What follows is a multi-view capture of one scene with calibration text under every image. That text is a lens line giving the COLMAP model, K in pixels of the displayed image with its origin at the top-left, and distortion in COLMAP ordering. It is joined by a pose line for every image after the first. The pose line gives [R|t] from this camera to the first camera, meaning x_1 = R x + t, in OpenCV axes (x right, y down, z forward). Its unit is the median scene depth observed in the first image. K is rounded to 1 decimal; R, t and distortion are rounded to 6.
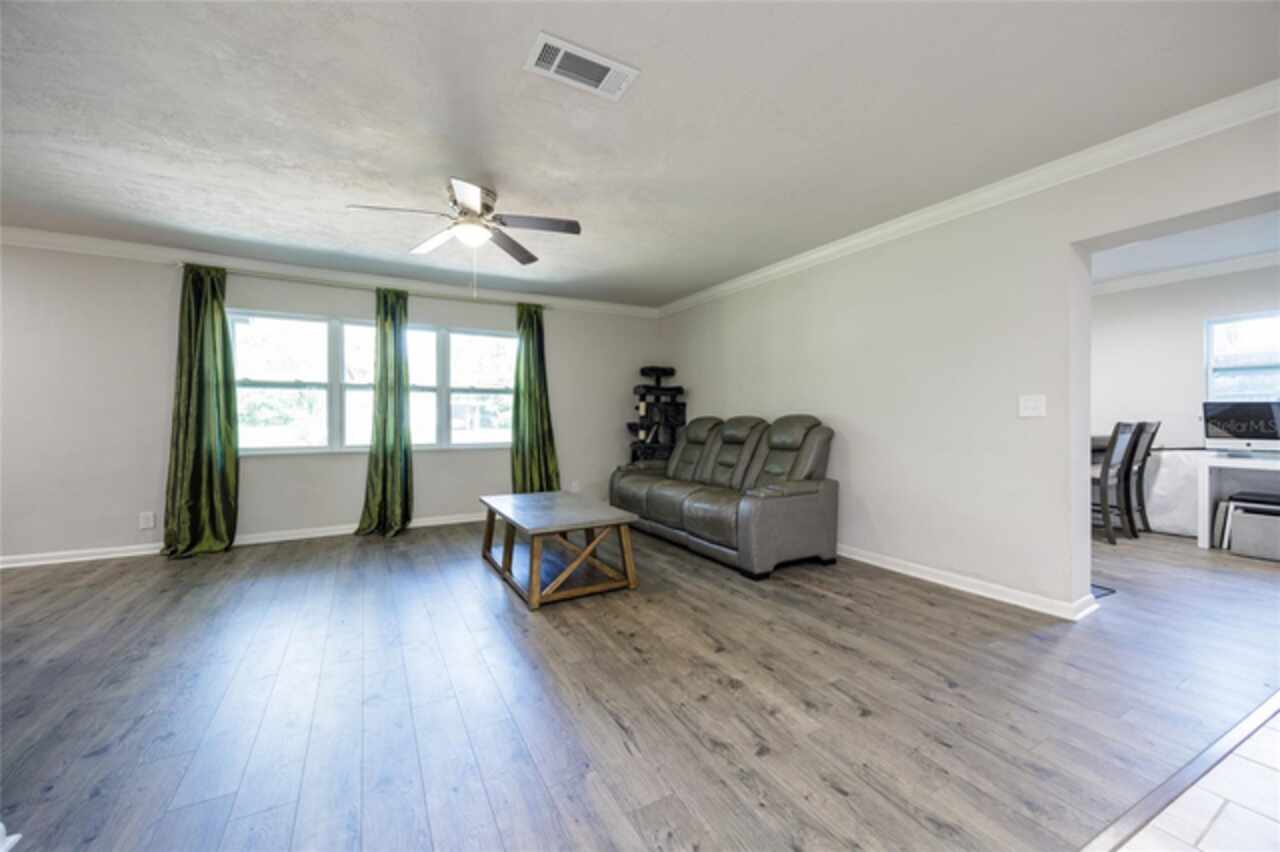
lens RADIAL K [[493.5, 0, 640.7], [0, 493.5, 424.6], [0, 0, 1]] dist [-0.004130, -0.000155]
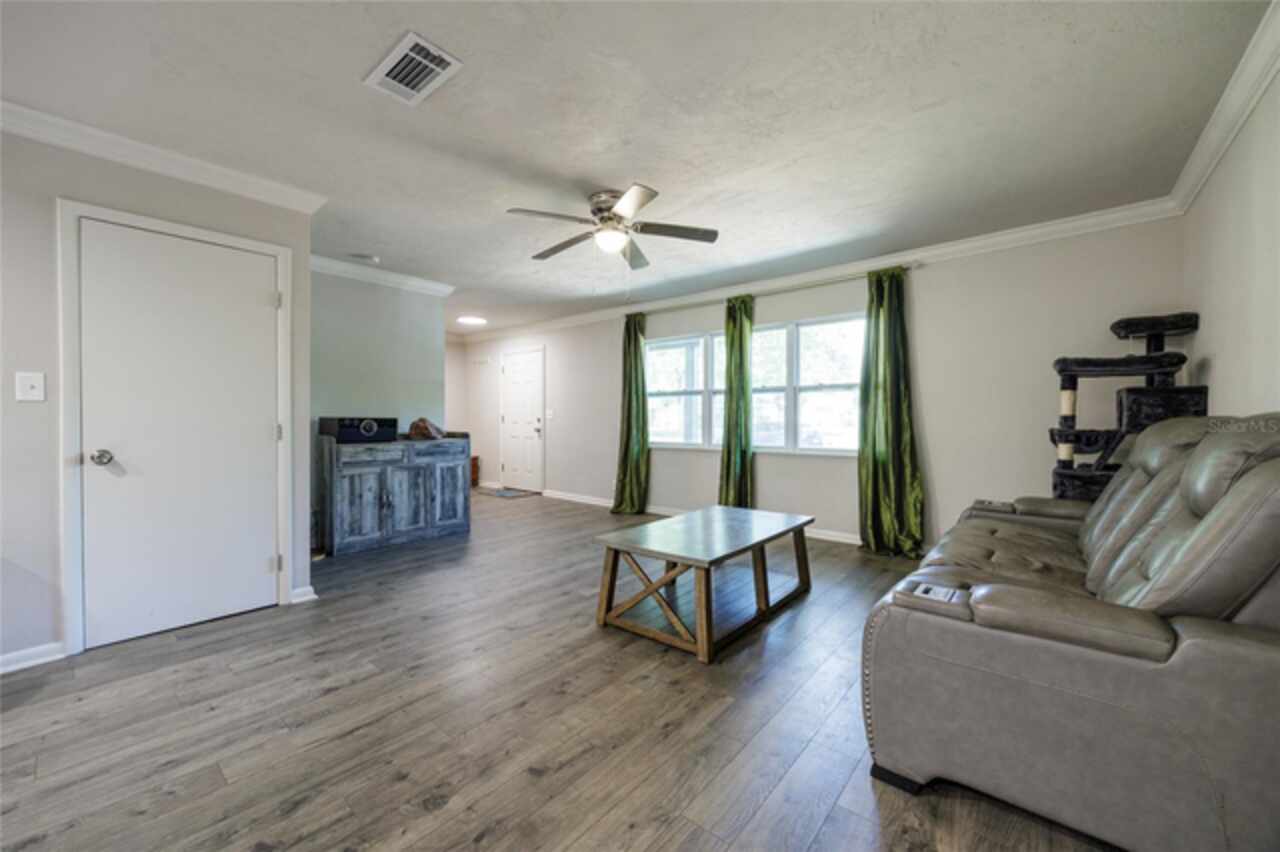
lens RADIAL K [[493.5, 0, 639.7], [0, 493.5, 425.6], [0, 0, 1]] dist [-0.004130, -0.000155]
pose [[0.350911, 0.012511, -0.936325, 0.609566], [-0.012536, 0.999884, 0.008662, -0.011557], [0.936325, 0.008698, 0.351027, 0.662511]]
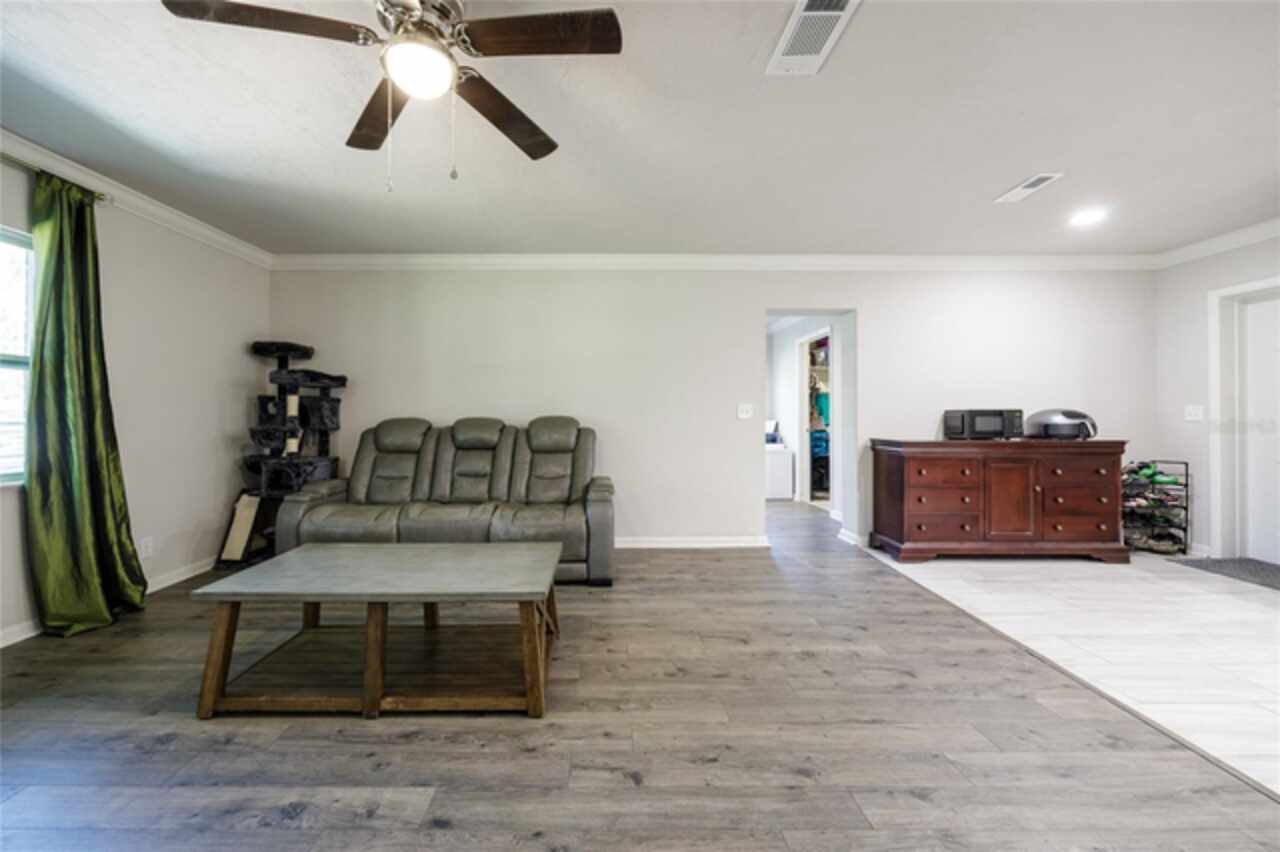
lens RADIAL K [[511.7, 0, 612.0], [0, 511.7, 416.6], [0, 0, 1]] dist [-0.002784, 0.000081]
pose [[0.488296, 0.005474, 0.872661, -0.682675], [0.012729, 0.999829, -0.013394, -0.005185], [-0.872585, 0.017648, 0.488143, 0.525055]]
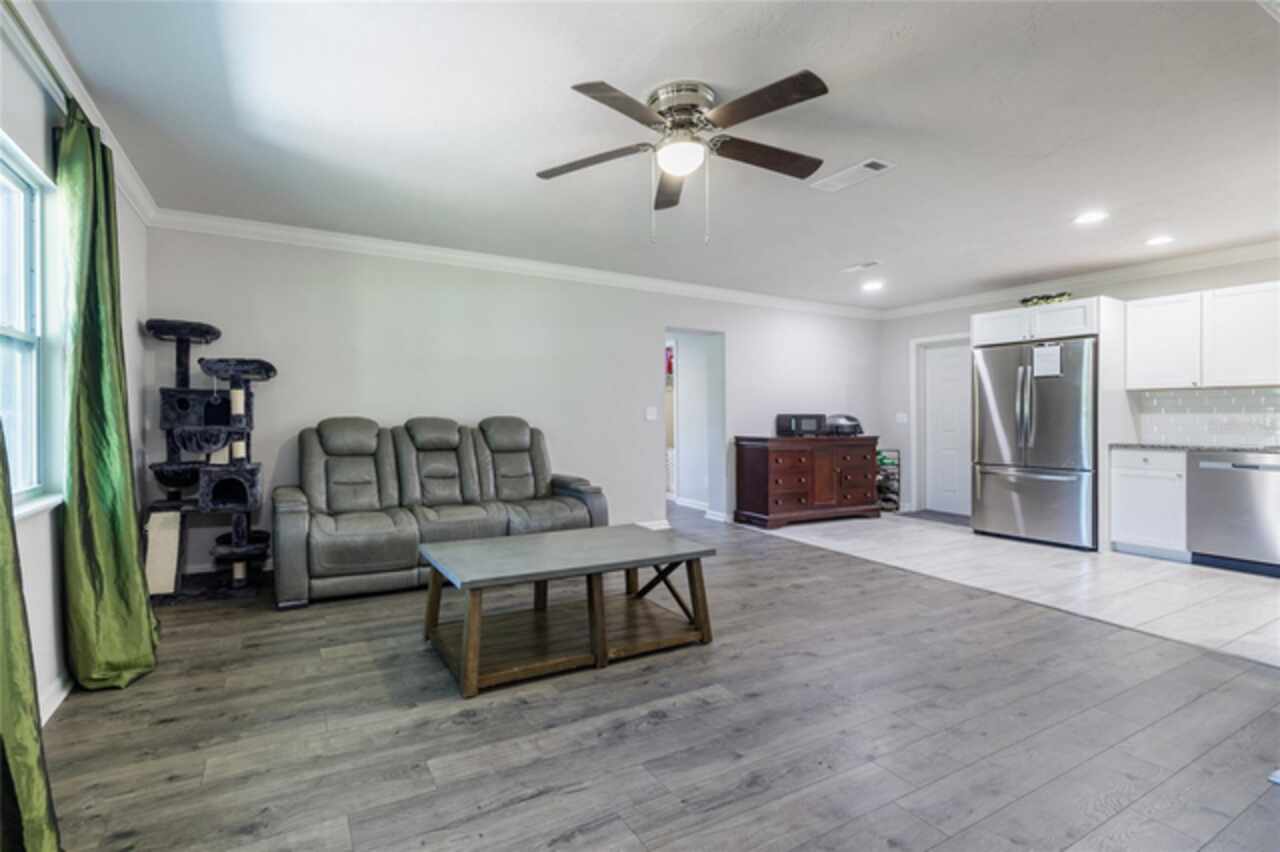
lens RADIAL K [[570.2, 0, 575.9], [0, 570.2, 420.0], [0, 0, 1]] dist [-0.001512, 0.000272]
pose [[0.035045, 0.001690, 0.999384, -1.100302], [0.009611, 0.999952, -0.002028, -0.012353], [-0.999340, 0.009676, 0.035027, 1.070173]]
